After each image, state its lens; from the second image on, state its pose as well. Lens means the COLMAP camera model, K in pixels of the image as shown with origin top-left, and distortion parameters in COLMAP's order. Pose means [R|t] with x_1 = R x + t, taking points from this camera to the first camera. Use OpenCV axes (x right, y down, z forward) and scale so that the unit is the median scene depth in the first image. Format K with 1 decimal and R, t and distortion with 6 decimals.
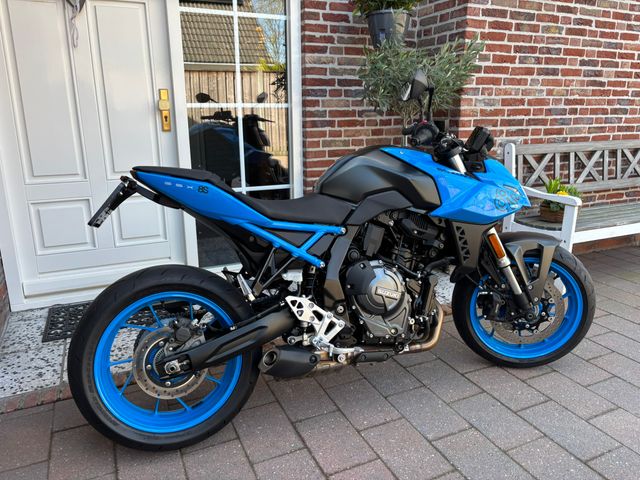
lens RADIAL K [[475.0, 0, 320.1], [0, 475.0, 238.2], [0, 0, 1]] dist [0.027519, -0.053481]
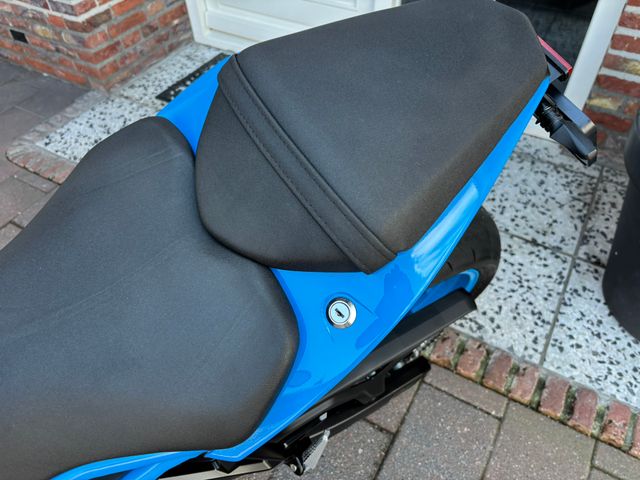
lens RADIAL K [[475.0, 0, 320.1], [0, 475.0, 238.2], [0, 0, 1]] dist [0.027519, -0.053481]
pose [[0.573472, 0.603889, -0.553577, 0.179723], [-0.192104, 0.756020, 0.625723, -0.150126], [0.796383, -0.252490, 0.549566, 0.539966]]
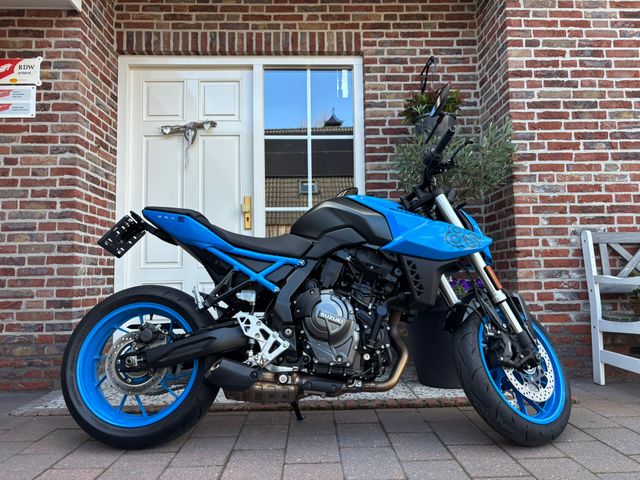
lens RADIAL K [[473.3, 0, 306.9], [0, 473.3, 238.7], [0, 0, 1]] dist [0.040563, -0.054933]
pose [[0.919545, -0.036176, -0.391317, 0.276648], [-0.094348, 0.946309, -0.309188, 0.151954], [0.381492, 0.321233, 0.866760, 0.017958]]
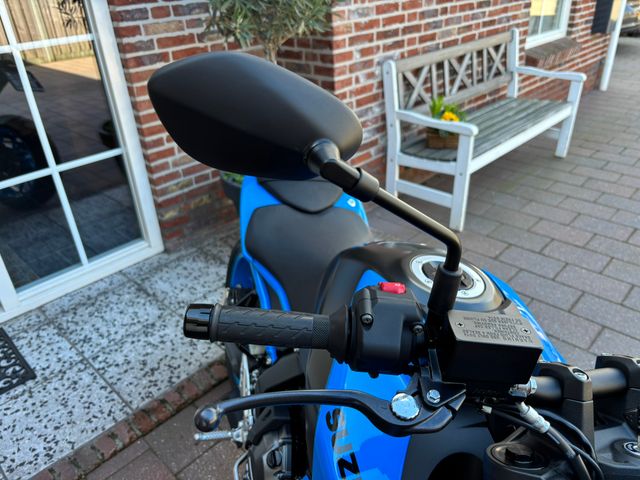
lens RADIAL K [[487.5, 0, 322.8], [0, 487.5, 228.1], [0, 0, 1]] dist [0.000091, 0.005579]
pose [[0.926887, -0.211446, 0.310115, -0.038345], [0.140313, 0.961516, 0.236217, -0.140799], [-0.348128, -0.175434, 0.920885, 0.208259]]
